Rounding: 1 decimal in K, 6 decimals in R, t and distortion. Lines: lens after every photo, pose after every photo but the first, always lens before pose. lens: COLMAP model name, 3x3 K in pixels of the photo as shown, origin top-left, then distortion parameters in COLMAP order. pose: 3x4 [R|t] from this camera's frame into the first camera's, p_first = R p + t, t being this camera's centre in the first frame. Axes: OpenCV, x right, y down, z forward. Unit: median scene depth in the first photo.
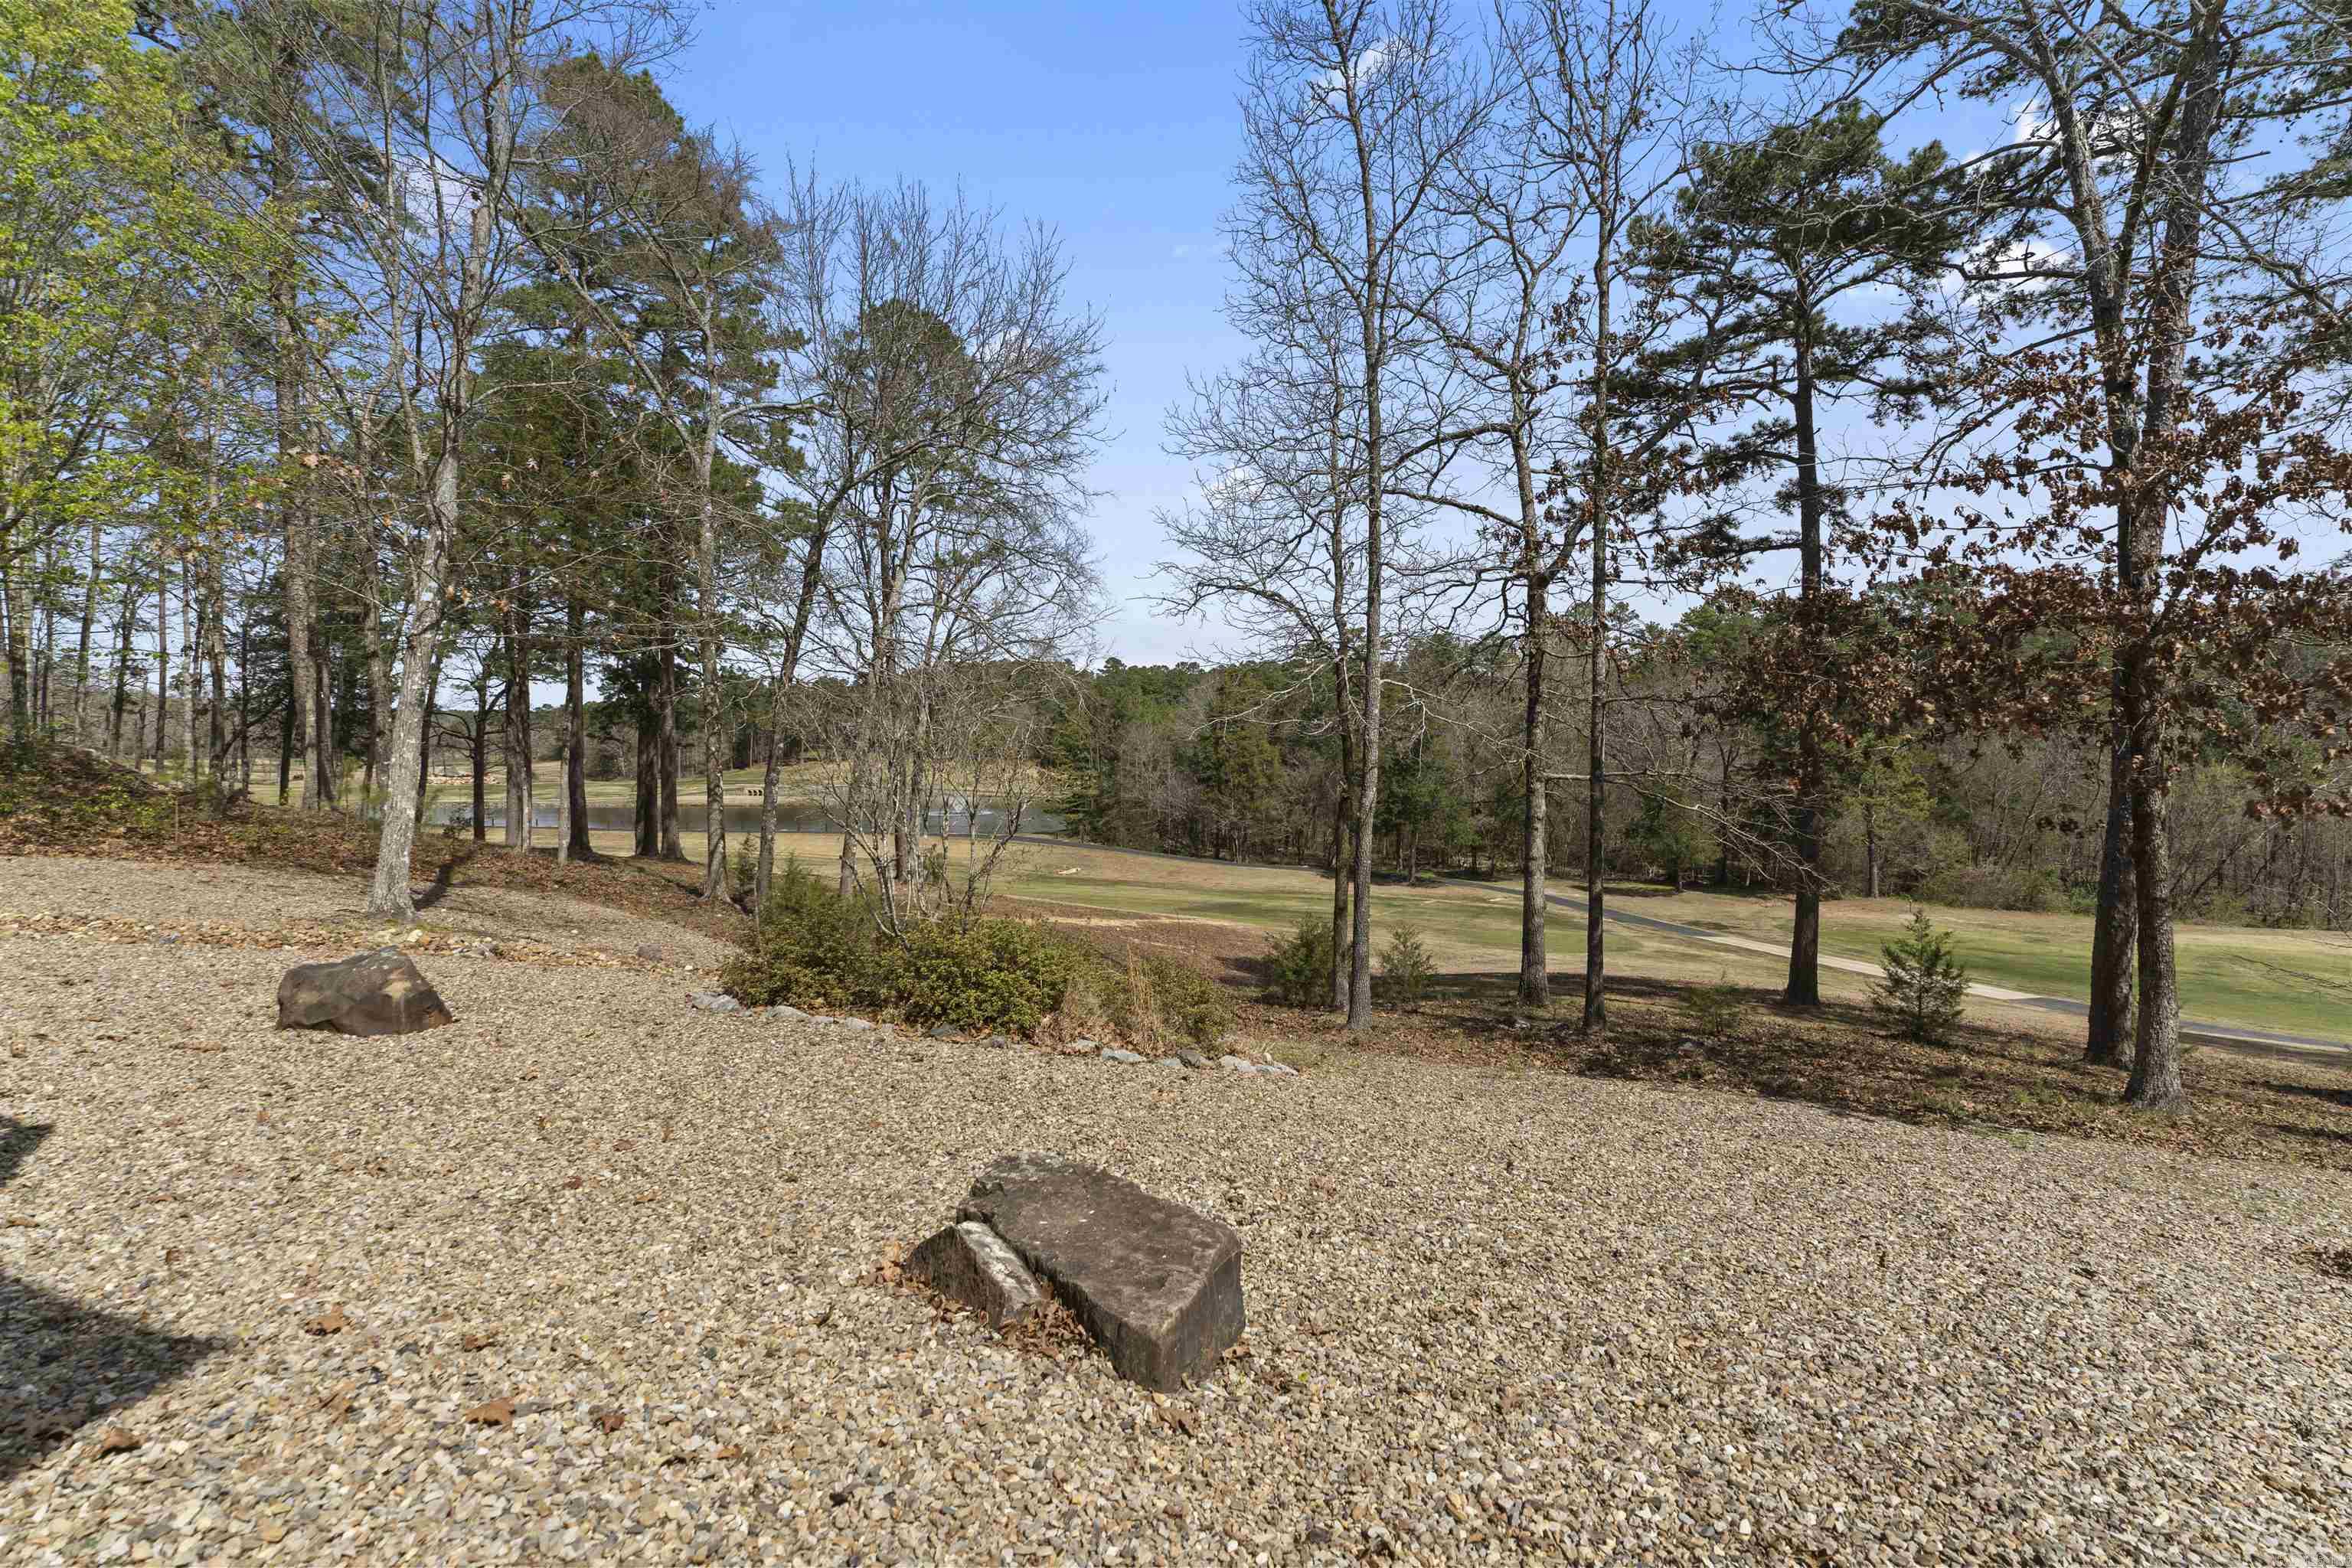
lens RADIAL K [[1083.3, 0, 1185.9], [0, 1083.3, 778.7], [0, 0, 1]] dist [-0.000012, -0.000448]
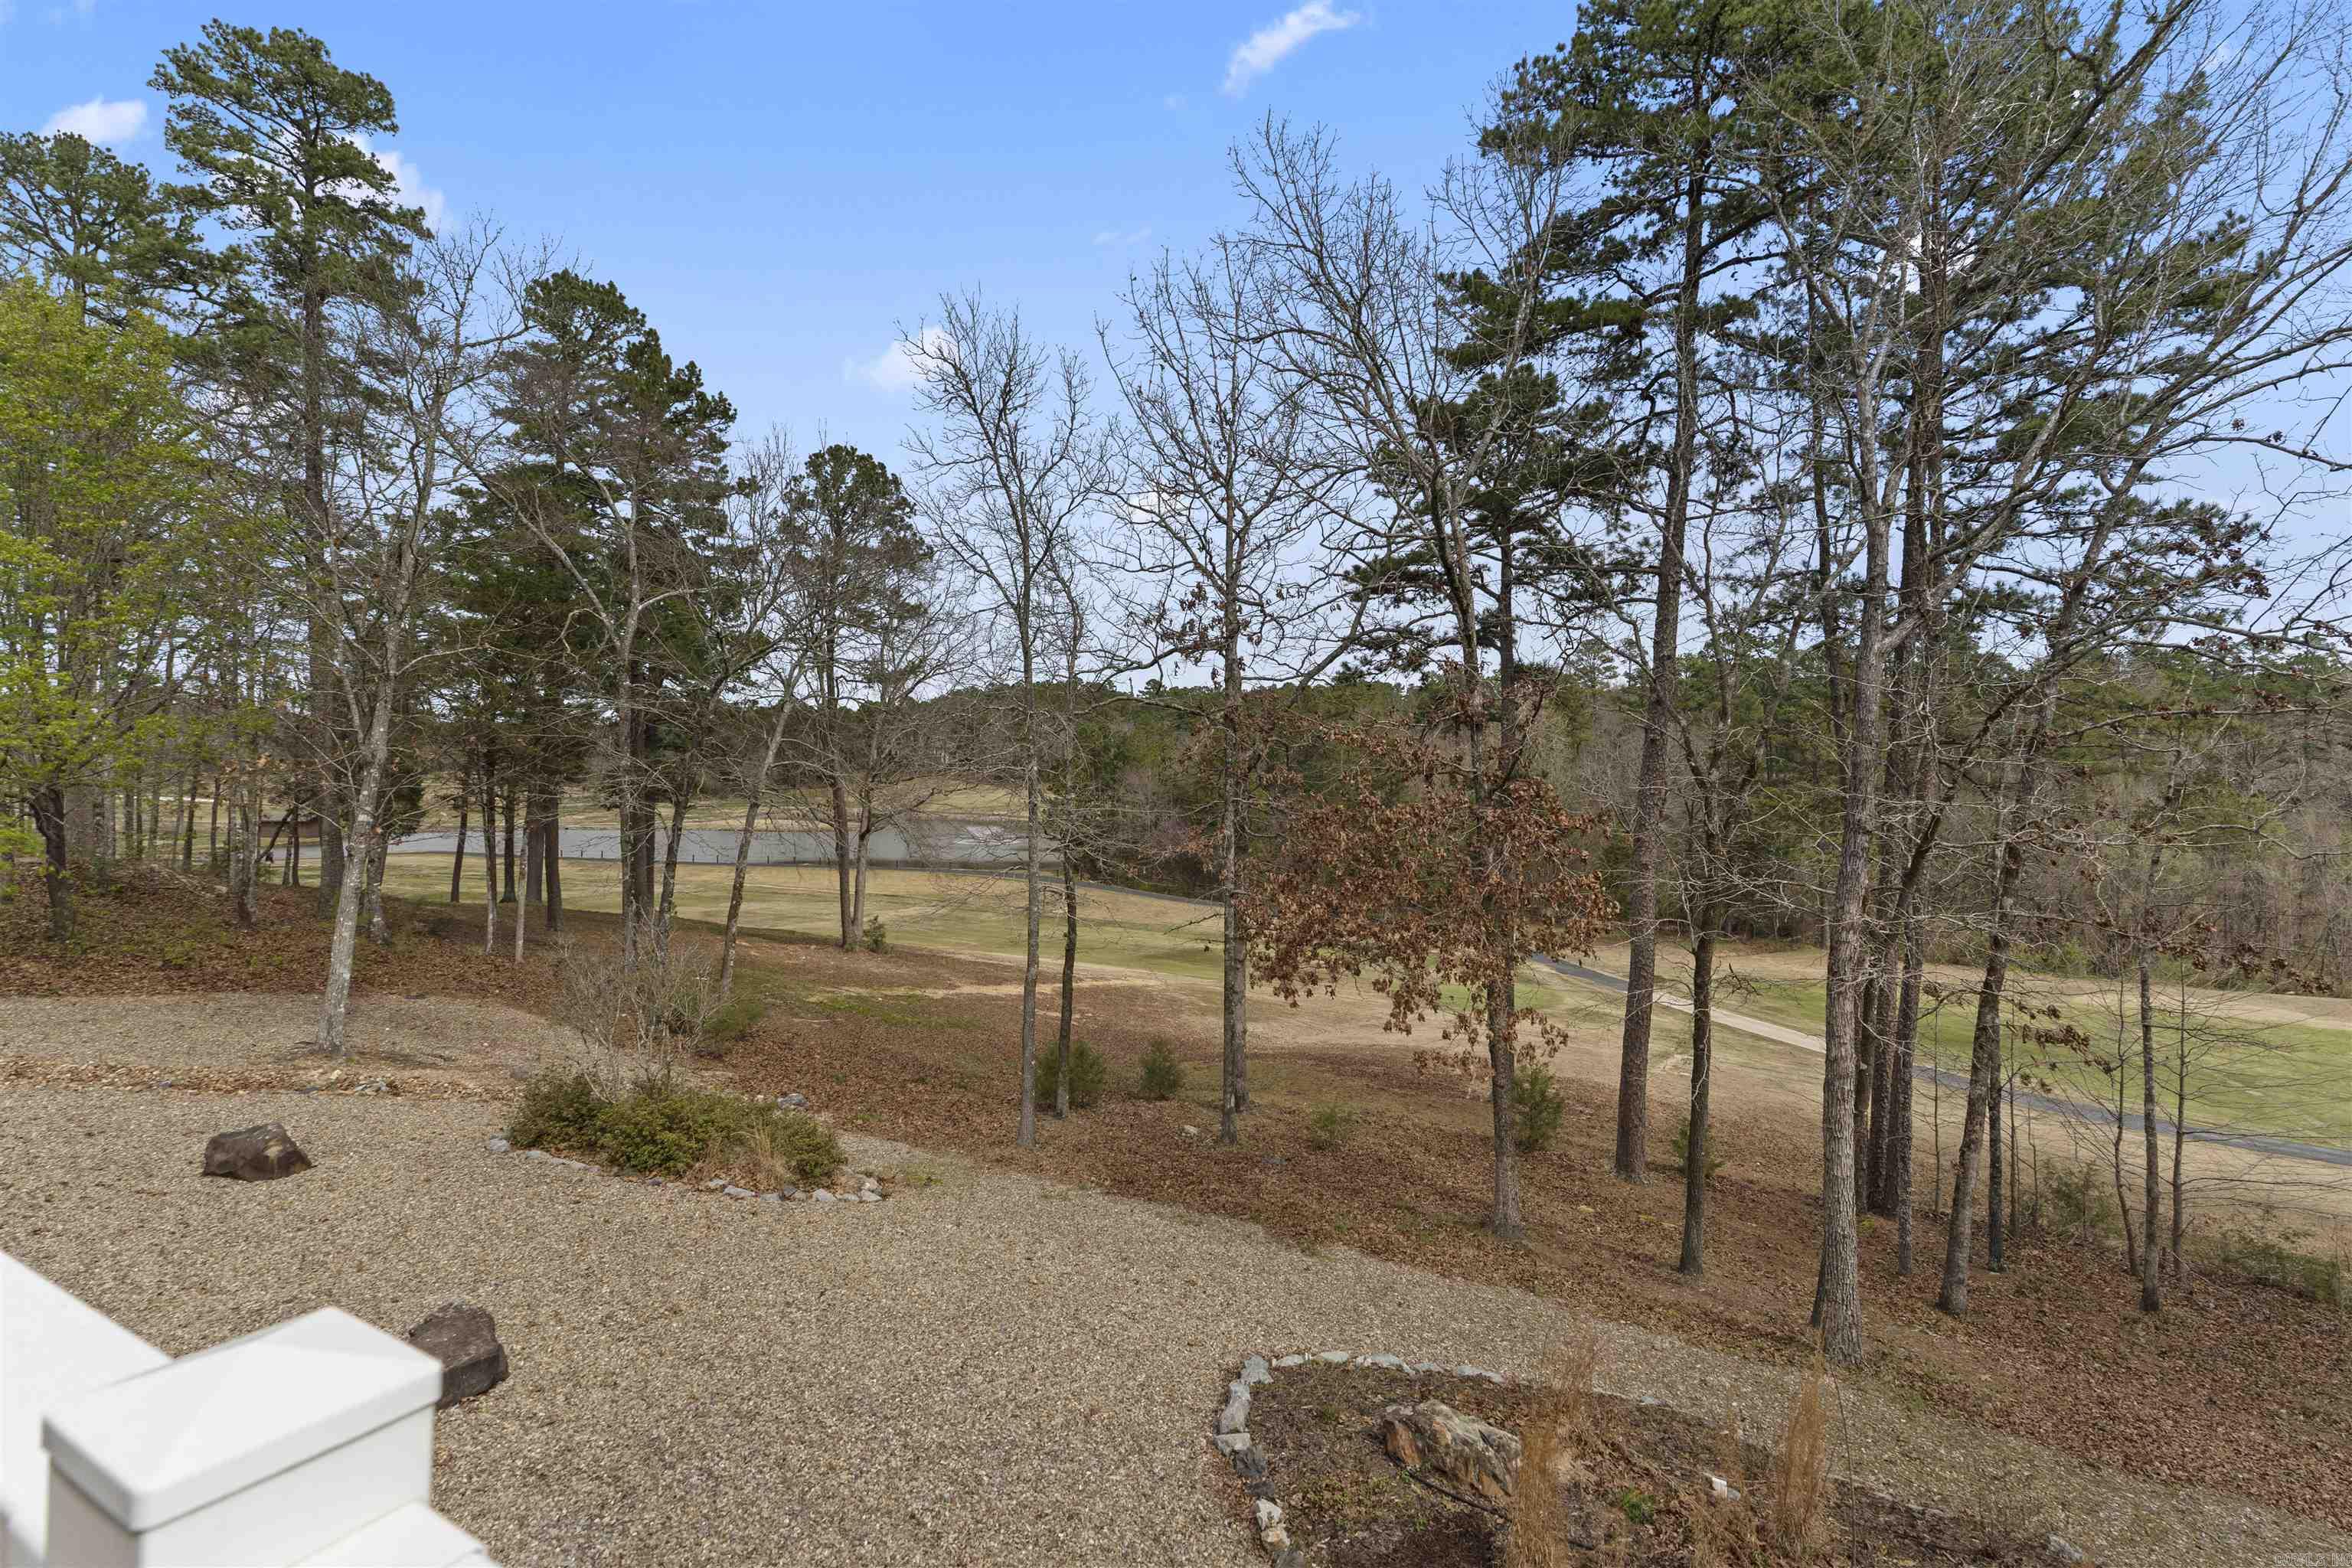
lens RADIAL K [[1083.3, 0, 1191.0], [0, 1083.3, 791.3], [0, 0, 1]] dist [-0.000012, -0.000448]
pose [[0.998726, 0.004236, -0.050277, 0.728617], [-0.004079, 0.999986, 0.003220, -0.355266], [0.050289, -0.003010, 0.998730, -0.561194]]
